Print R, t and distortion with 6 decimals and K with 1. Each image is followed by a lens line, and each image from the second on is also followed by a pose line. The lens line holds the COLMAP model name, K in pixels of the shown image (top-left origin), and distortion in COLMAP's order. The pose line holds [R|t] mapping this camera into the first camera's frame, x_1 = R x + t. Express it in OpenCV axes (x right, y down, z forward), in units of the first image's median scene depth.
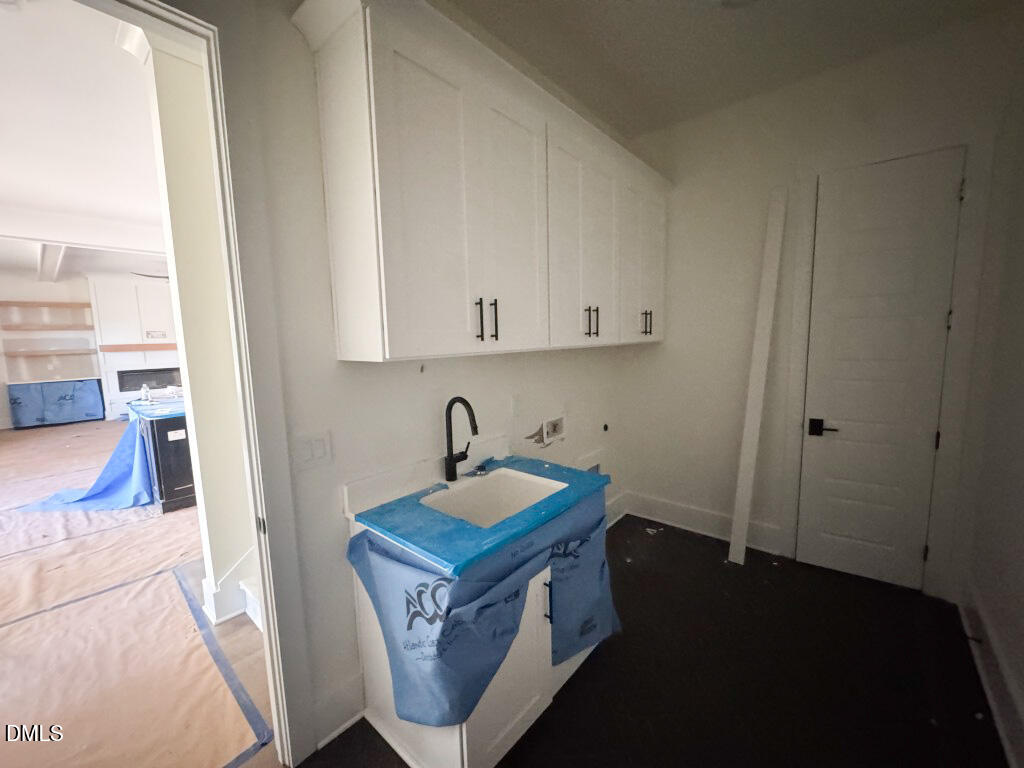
lens RADIAL K [[410.1, 0, 510.6], [0, 410.1, 386.6], [0, 0, 1]] dist [-0.009268, 0.001383]
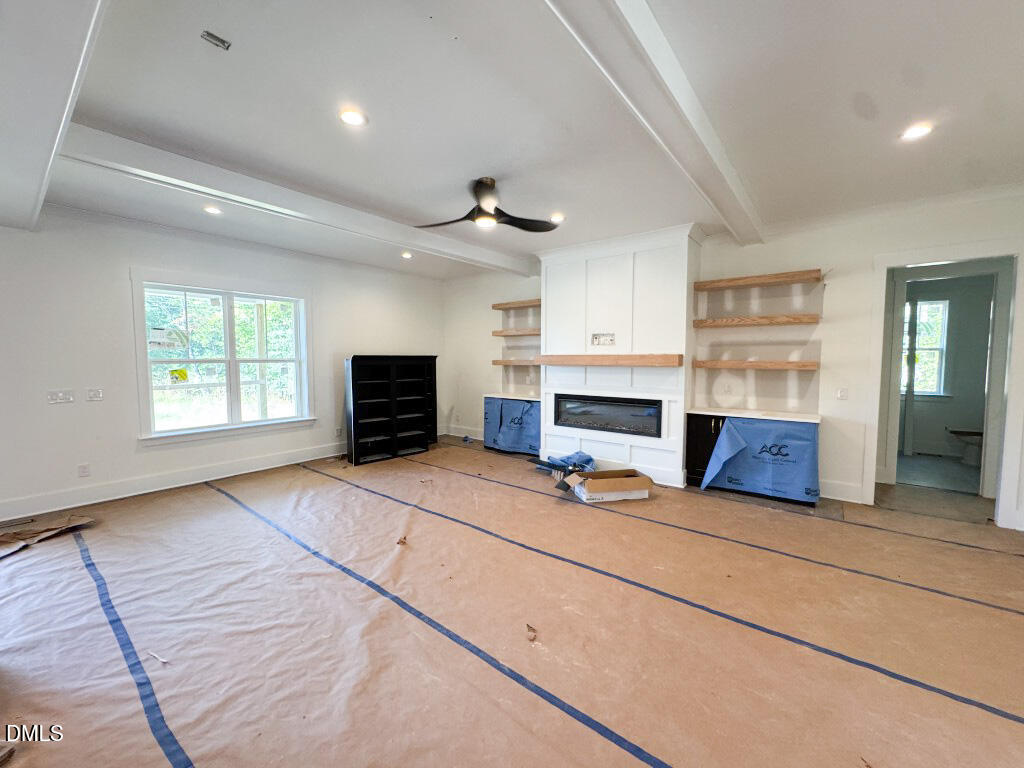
lens RADIAL K [[410.1, 0, 514.2], [0, 410.1, 385.6], [0, 0, 1]] dist [-0.009268, 0.001383]
pose [[0.041638, 0.086722, -0.995362, -1.036827], [-0.122871, 0.989109, 0.081037, -0.353501], [0.991549, 0.118926, 0.051841, 3.210766]]
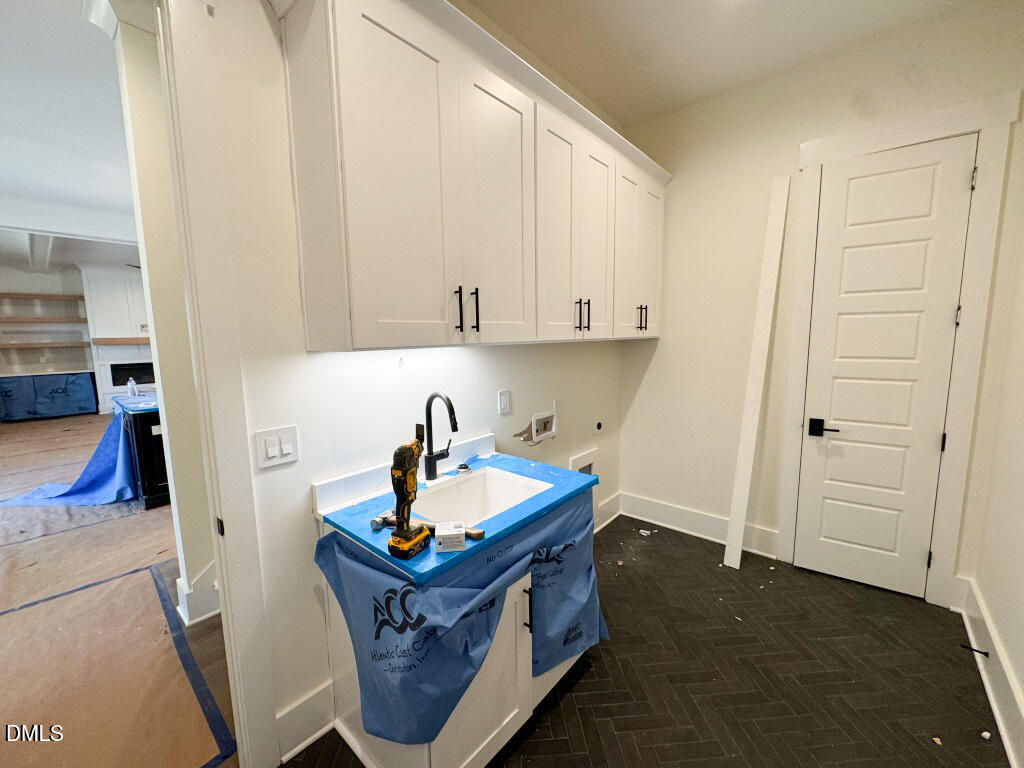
lens RADIAL K [[410.1, 0, 510.3], [0, 410.1, 386.7], [0, 0, 1]] dist [-0.009268, 0.001383]
pose [[0.999957, 0.009073, -0.002154, 0.031367], [-0.009063, 0.999946, 0.005015, 0.006083], [0.002199, -0.004995, 0.999985, 0.040569]]
